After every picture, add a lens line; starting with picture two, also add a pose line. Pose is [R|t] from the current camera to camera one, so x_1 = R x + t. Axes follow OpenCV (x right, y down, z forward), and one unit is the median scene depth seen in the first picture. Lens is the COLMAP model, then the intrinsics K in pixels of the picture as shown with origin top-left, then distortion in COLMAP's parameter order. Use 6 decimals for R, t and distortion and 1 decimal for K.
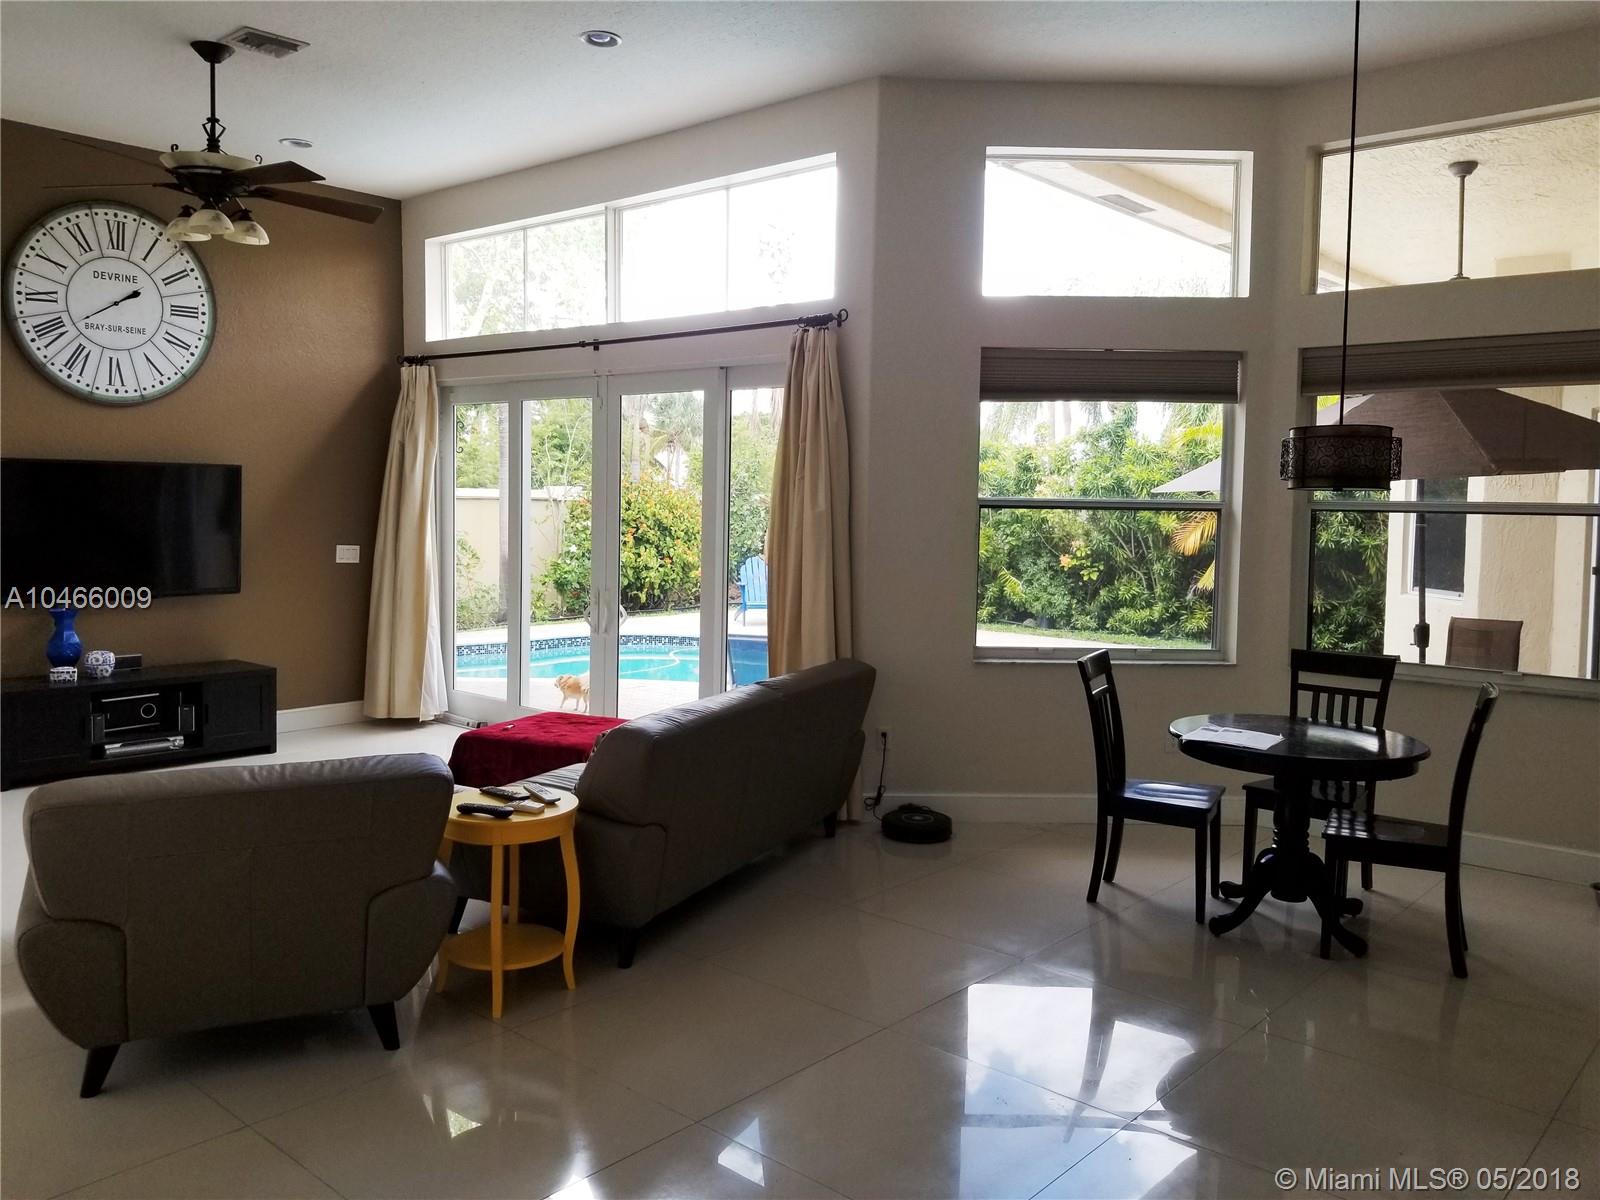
lens RADIAL K [[1264.7, 0, 799.0], [0, 1264.7, 595.8], [0, 0, 1]] dist [0.057769, 0.012758]
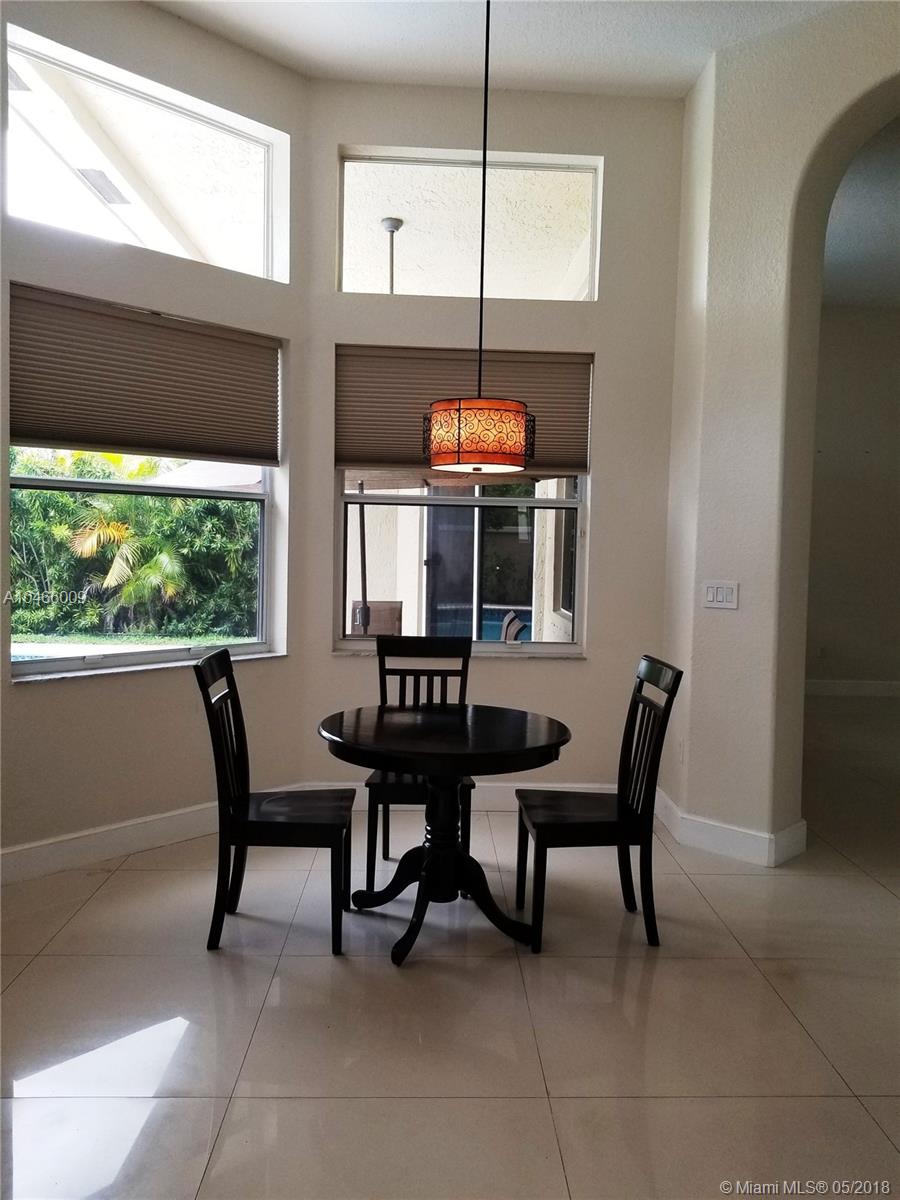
lens RADIAL K [[948.5, 0, 454.7], [0, 948.5, 597.9], [0, 0, 1]] dist [0.057769, 0.012758]
pose [[0.737793, -0.045003, 0.673525, -0.056395], [0.043640, 0.998868, 0.018937, 0.000503], [-0.673614, 0.015421, 0.738922, 0.313239]]
